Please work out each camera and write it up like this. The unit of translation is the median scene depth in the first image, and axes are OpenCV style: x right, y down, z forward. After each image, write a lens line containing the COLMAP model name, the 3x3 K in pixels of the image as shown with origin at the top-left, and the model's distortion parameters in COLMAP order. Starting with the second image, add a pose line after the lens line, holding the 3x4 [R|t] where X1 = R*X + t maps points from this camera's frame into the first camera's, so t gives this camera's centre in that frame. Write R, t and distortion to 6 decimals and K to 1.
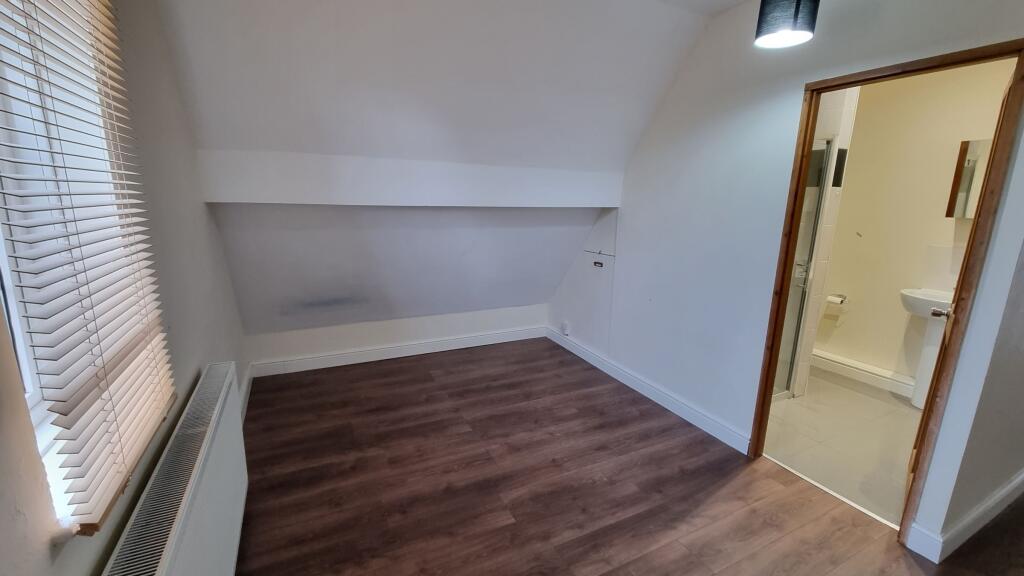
lens RADIAL K [[421.5, 0, 511.1], [0, 421.5, 293.5], [0, 0, 1]] dist [-0.001620, 0.000994]
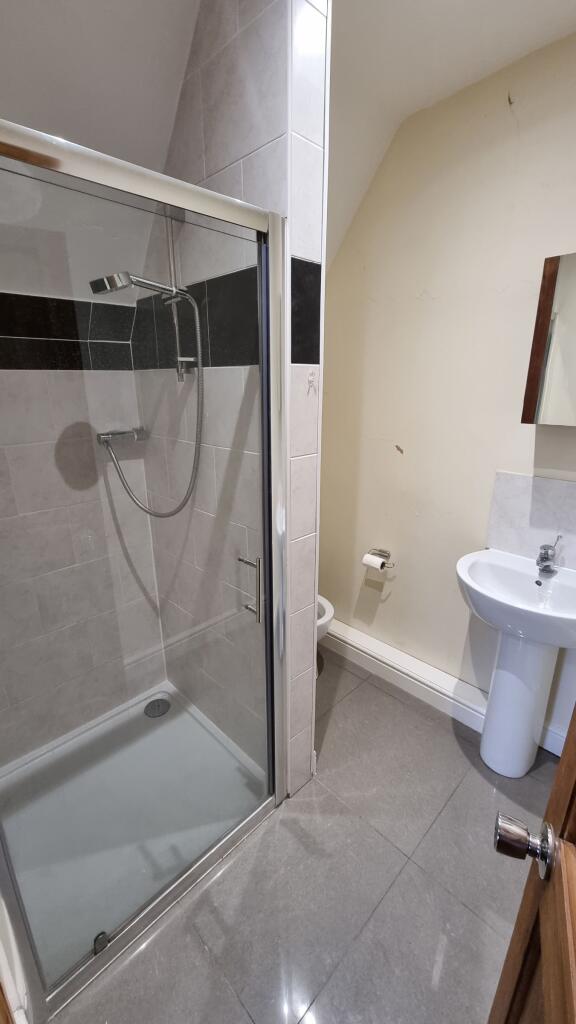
lens RADIAL K [[421.5, 0, 289.7], [0, 421.5, 512.6], [0, 0, 1]] dist [-0.001620, 0.000994]
pose [[0.949459, -0.110242, 0.293896, 0.631303], [0.083043, 0.991155, 0.103512, -0.156419], [-0.302708, -0.073874, 0.950216, 0.619395]]
